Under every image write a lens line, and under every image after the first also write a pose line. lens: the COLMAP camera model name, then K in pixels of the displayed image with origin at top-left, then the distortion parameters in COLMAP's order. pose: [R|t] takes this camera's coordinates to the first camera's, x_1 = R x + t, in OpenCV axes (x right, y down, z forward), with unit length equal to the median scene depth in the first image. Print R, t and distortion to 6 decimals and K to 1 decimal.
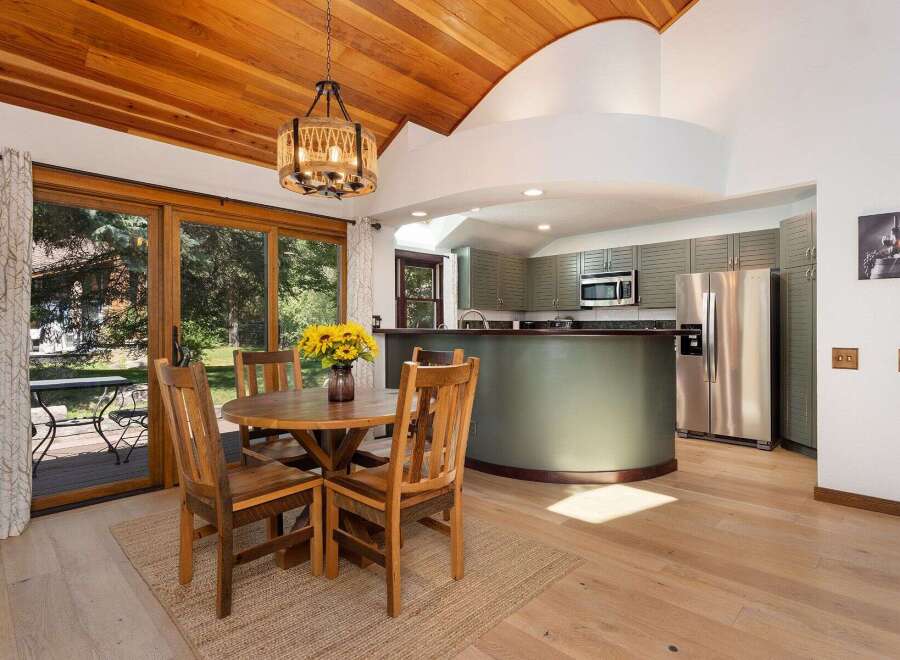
lens RADIAL K [[478.1, 0, 442.0], [0, 478.1, 328.5], [0, 0, 1]] dist [-0.015191, 0.009598]
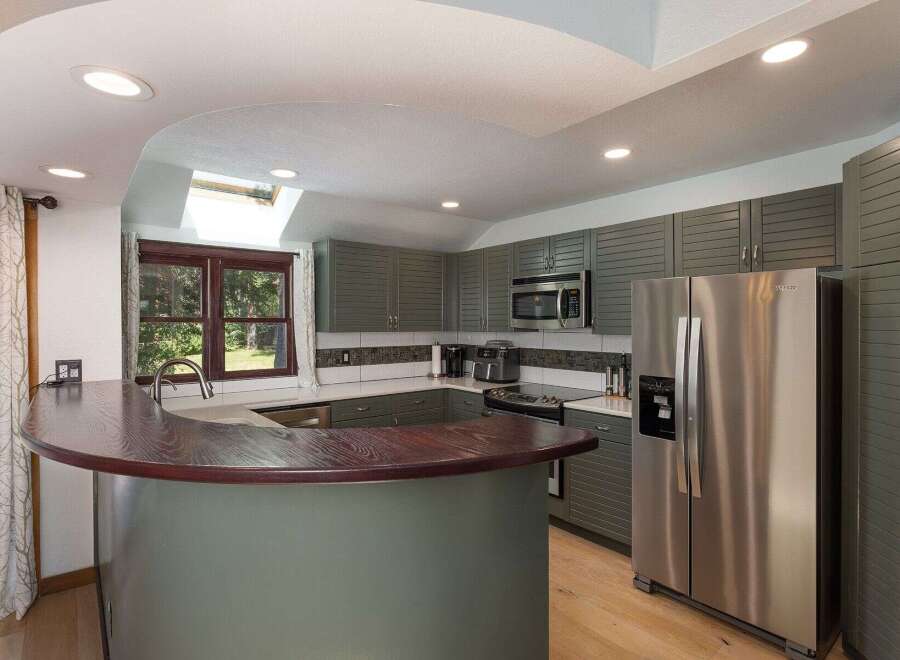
lens RADIAL K [[478.1, 0, 442.0], [0, 478.1, 328.5], [0, 0, 1]] dist [-0.015191, 0.009598]
pose [[0.992678, -0.001225, -0.120785, 0.345528], [0.002011, 0.999978, 0.006387, -0.062899], [0.120774, -0.006583, 0.992658, 0.448560]]
